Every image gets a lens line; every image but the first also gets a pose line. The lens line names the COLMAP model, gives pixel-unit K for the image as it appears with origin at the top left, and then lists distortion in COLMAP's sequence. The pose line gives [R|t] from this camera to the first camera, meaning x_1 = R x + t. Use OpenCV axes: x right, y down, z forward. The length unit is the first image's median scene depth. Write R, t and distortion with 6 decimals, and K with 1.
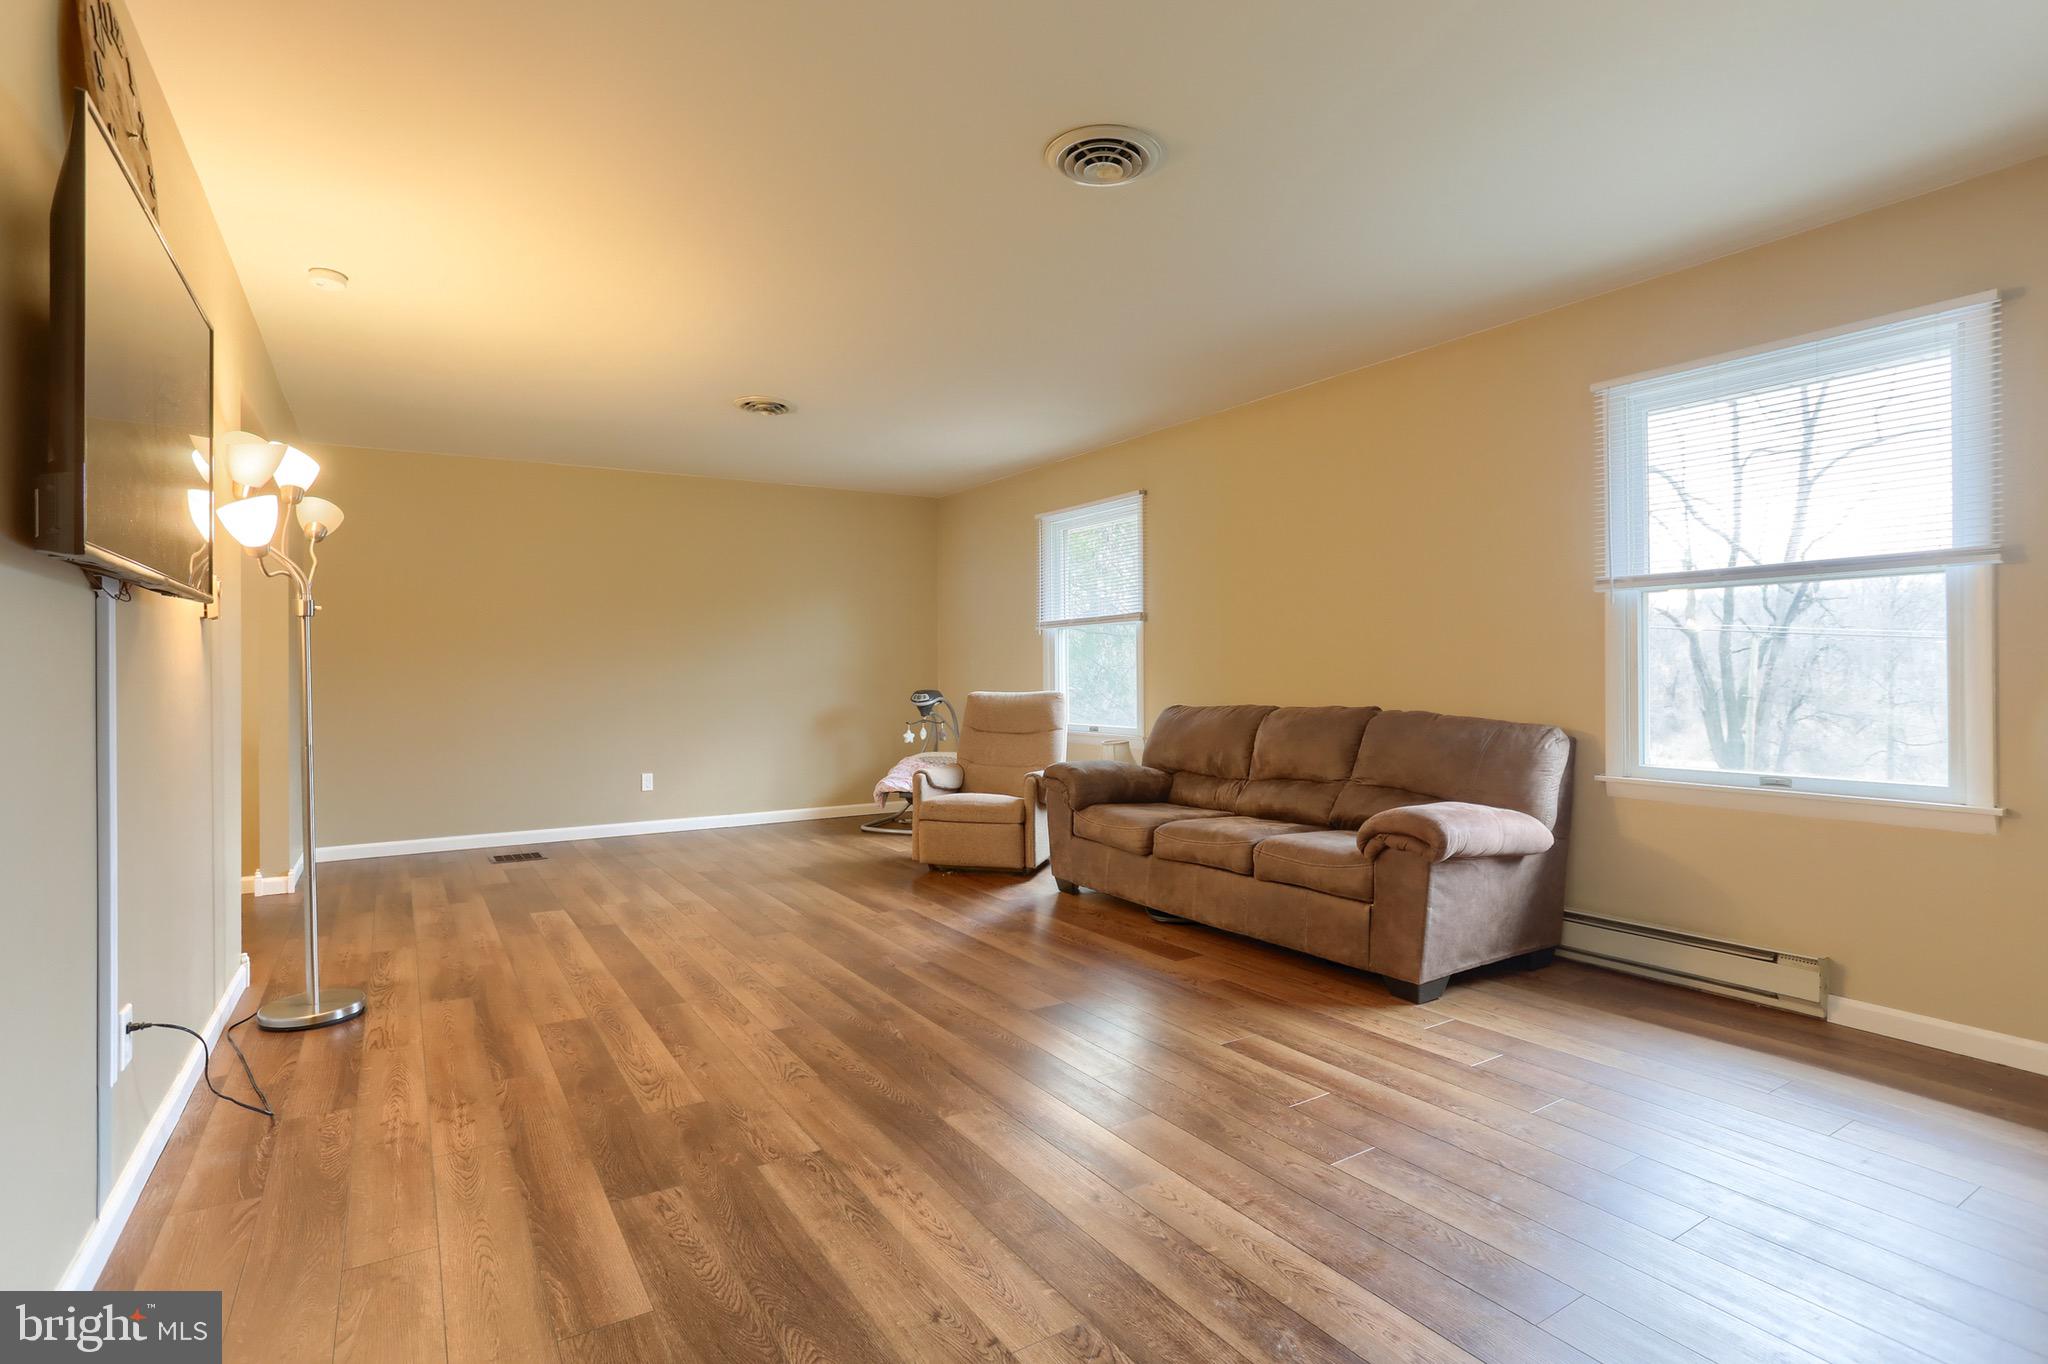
lens RADIAL K [[1043.3, 0, 1030.8], [0, 1043.3, 669.8], [0, 0, 1]] dist [-0.071416, 0.041520]
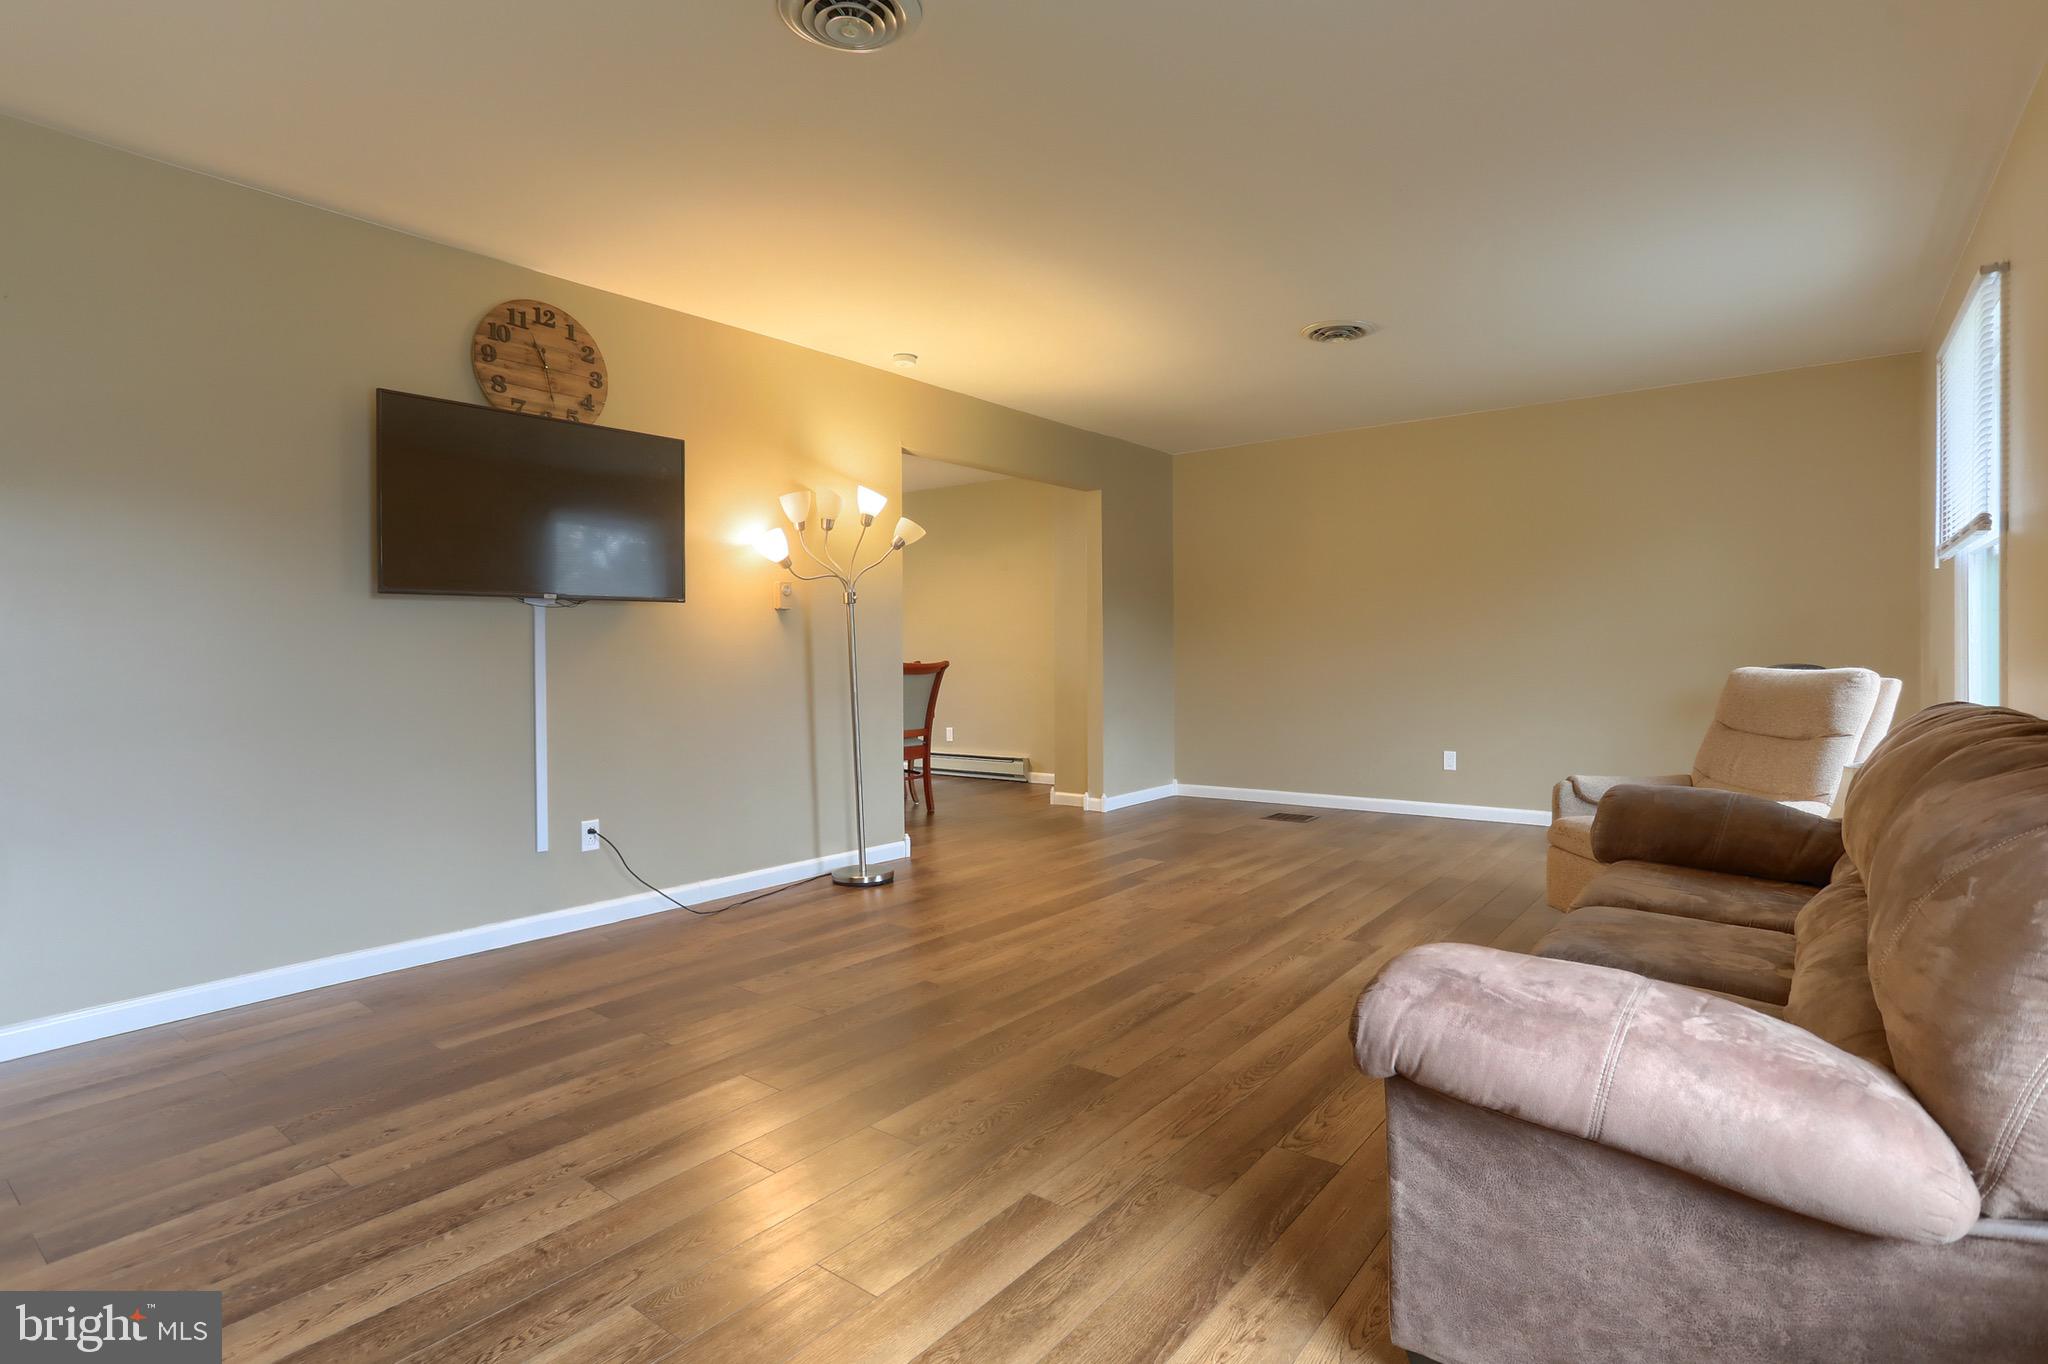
lens RADIAL K [[1043.3, 0, 1030.8], [0, 1043.3, 669.8], [0, 0, 1]] dist [-0.071416, 0.041520]
pose [[0.315159, 0.018925, -0.948850, 0.736283], [0.011585, 0.999650, 0.023786, 0.005285], [0.948968, -0.018489, 0.314829, 0.720611]]
